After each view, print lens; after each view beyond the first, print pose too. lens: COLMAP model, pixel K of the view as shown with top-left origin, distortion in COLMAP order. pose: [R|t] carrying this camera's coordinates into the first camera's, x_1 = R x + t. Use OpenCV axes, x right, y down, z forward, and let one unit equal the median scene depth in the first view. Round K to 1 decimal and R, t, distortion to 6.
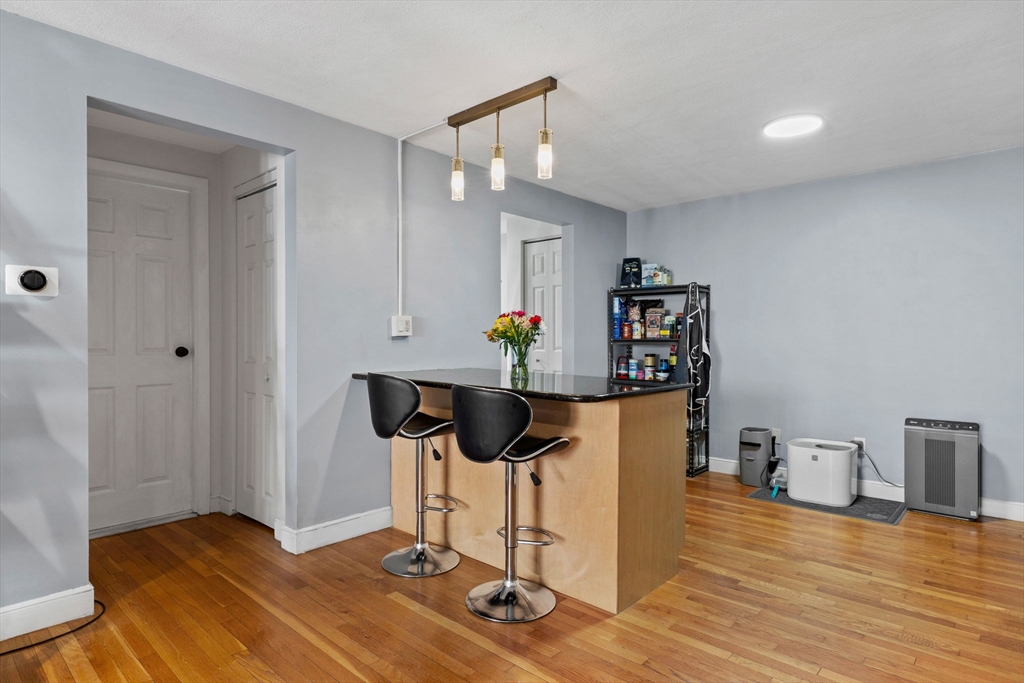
lens RADIAL K [[571.8, 0, 512.0], [0, 571.8, 341.5], [0, 0, 1]] dist [-0.001125, 0.000196]
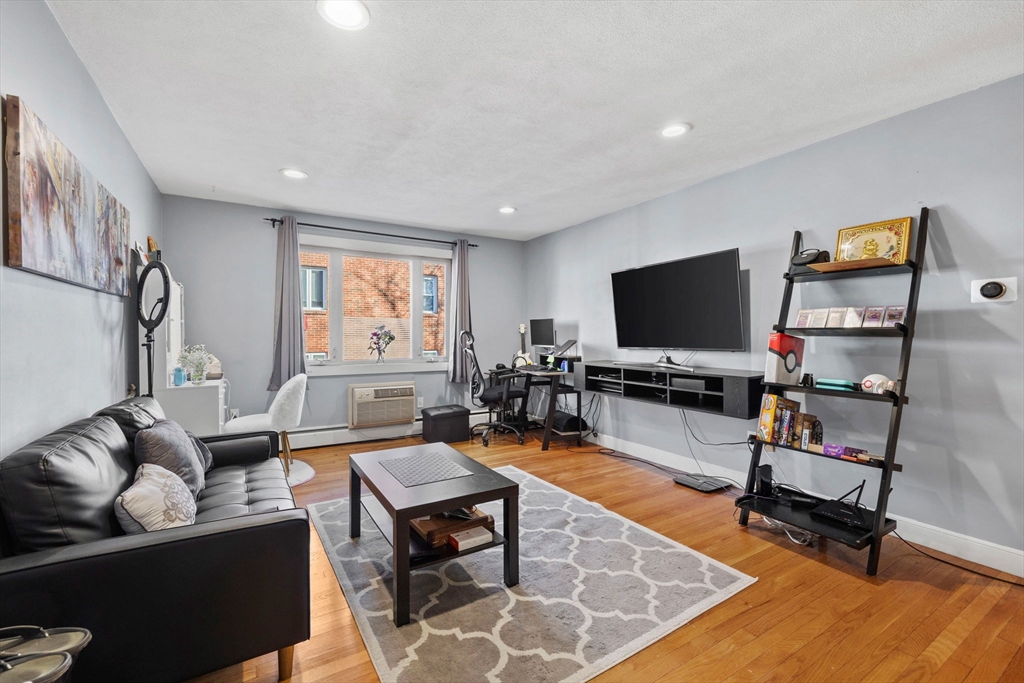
lens RADIAL K [[496.0, 0, 509.3], [0, 496.0, 338.0], [0, 0, 1]] dist [-0.000218, 0.000050]
pose [[-0.325789, 0.002983, -0.945438, 0.426763], [-0.006732, 0.999962, 0.005475, 0.000460], [0.945419, 0.008148, -0.325757, 0.271705]]
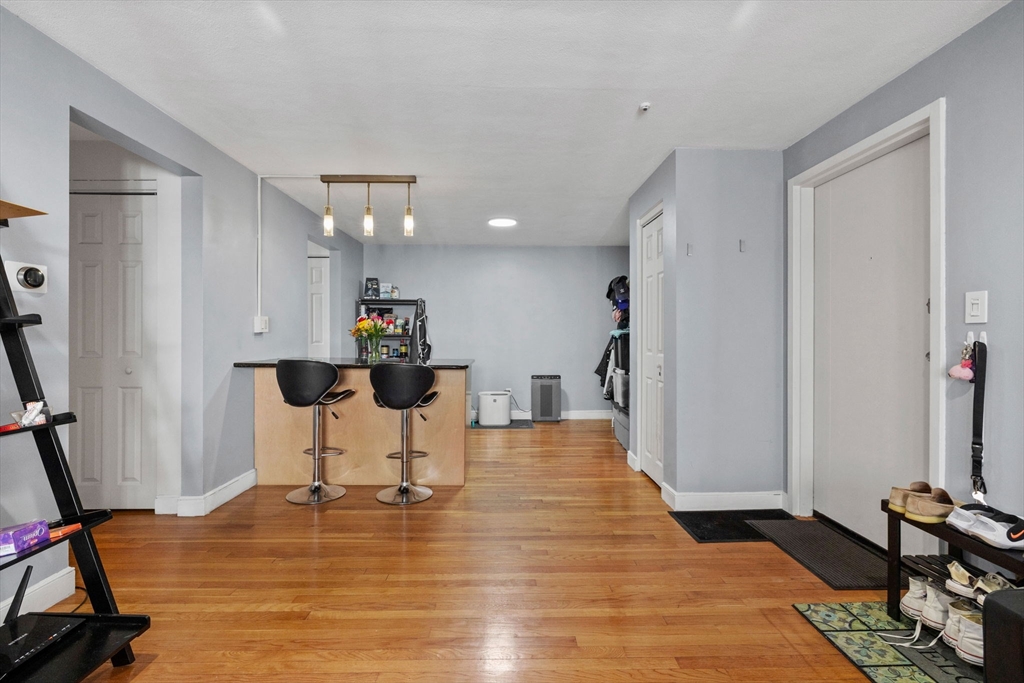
lens RADIAL K [[496.0, 0, 509.3], [0, 496.0, 338.0], [0, 0, 1]] dist [-0.000218, 0.000050]
pose [[0.712714, -0.003289, 0.701447, -0.568215], [0.001983, 0.999994, 0.002674, 0.000936], [-0.701452, -0.000515, 0.712716, -0.161131]]
